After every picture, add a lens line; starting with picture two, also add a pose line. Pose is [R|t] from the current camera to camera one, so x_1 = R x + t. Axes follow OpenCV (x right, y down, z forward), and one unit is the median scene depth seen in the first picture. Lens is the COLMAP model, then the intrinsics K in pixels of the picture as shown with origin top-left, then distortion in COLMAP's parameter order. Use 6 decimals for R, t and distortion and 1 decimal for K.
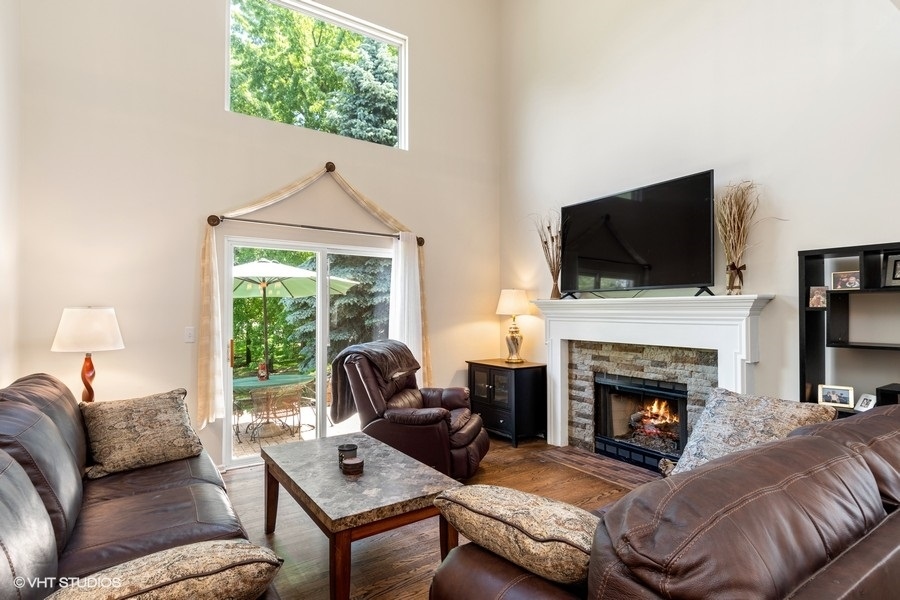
lens RADIAL K [[471.2, 0, 453.2], [0, 471.2, 296.1], [0, 0, 1]] dist [0.001703, -0.001006]
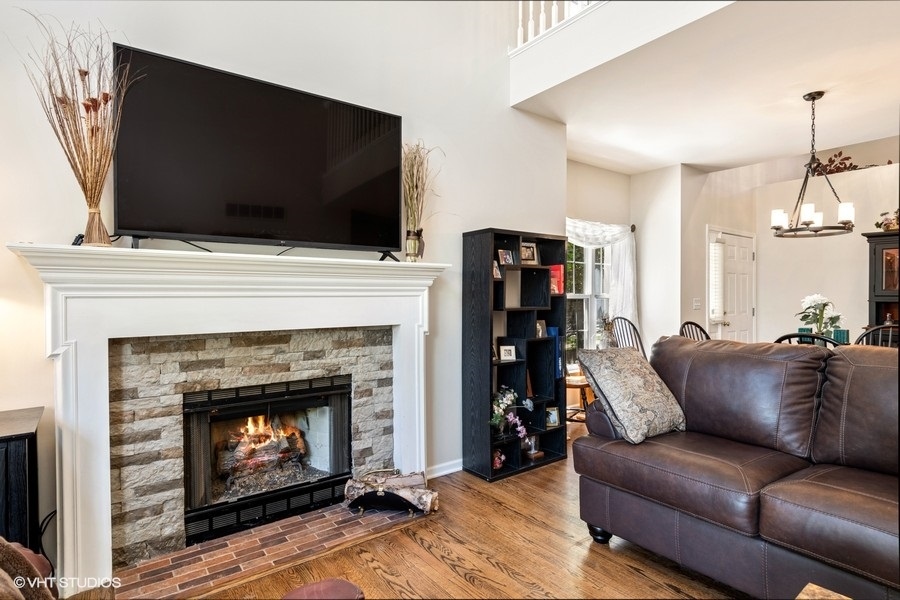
lens RADIAL K [[471.2, 0, 453.2], [0, 471.2, 296.1], [0, 0, 1]] dist [0.001703, -0.001006]
pose [[-0.060826, 0.005086, 0.998135, -0.253401], [-0.019760, 0.999785, -0.006299, 0.052075], [-0.997953, -0.020106, -0.060712, 0.769255]]
